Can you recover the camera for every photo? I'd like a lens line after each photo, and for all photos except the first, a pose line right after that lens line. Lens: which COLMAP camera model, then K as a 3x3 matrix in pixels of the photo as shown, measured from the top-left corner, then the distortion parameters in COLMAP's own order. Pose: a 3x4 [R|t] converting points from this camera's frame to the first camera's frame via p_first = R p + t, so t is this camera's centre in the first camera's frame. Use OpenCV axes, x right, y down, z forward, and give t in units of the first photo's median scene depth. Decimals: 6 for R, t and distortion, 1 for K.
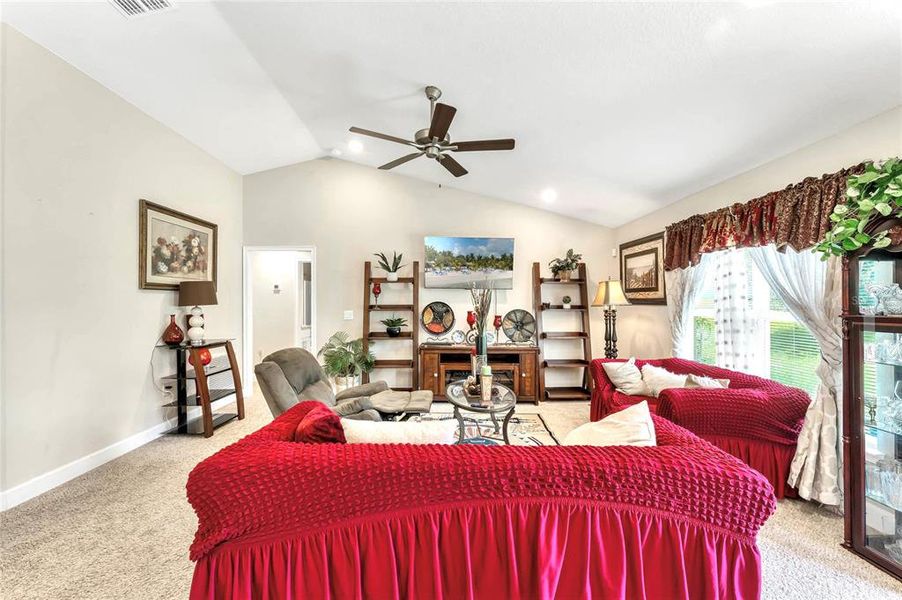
lens RADIAL K [[373.8, 0, 451.0], [0, 373.8, 300.0], [0, 0, 1]] dist [-0.012172, -0.000078]
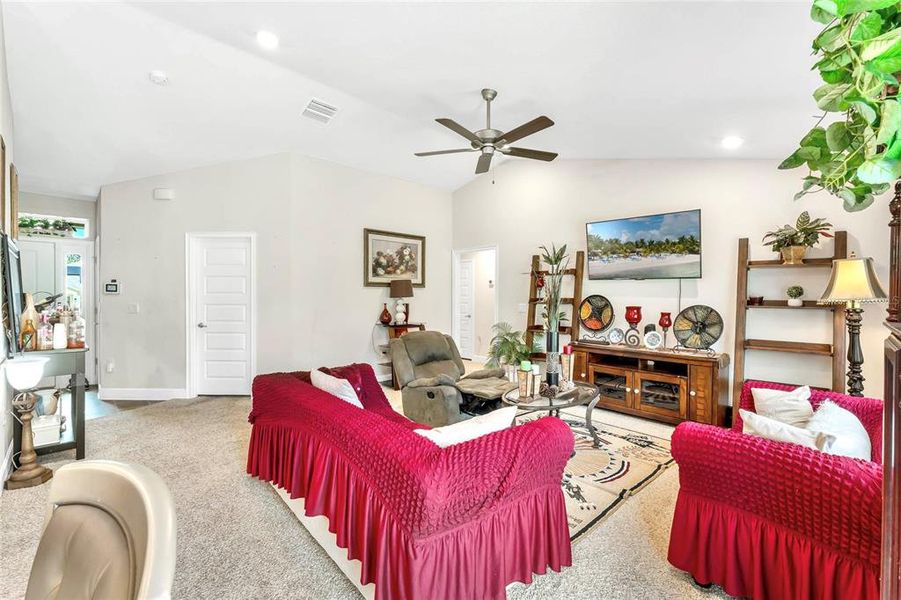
lens RADIAL K [[398.1, 0, 450.5], [0, 398.1, 300.0], [0, 0, 1]] dist [-0.002023, -0.000121]
pose [[0.667801, 0.010263, -0.744269, 0.458605], [0.001437, 0.999885, 0.015077, 0.002130], [0.744338, -0.011138, 0.667710, 0.110865]]
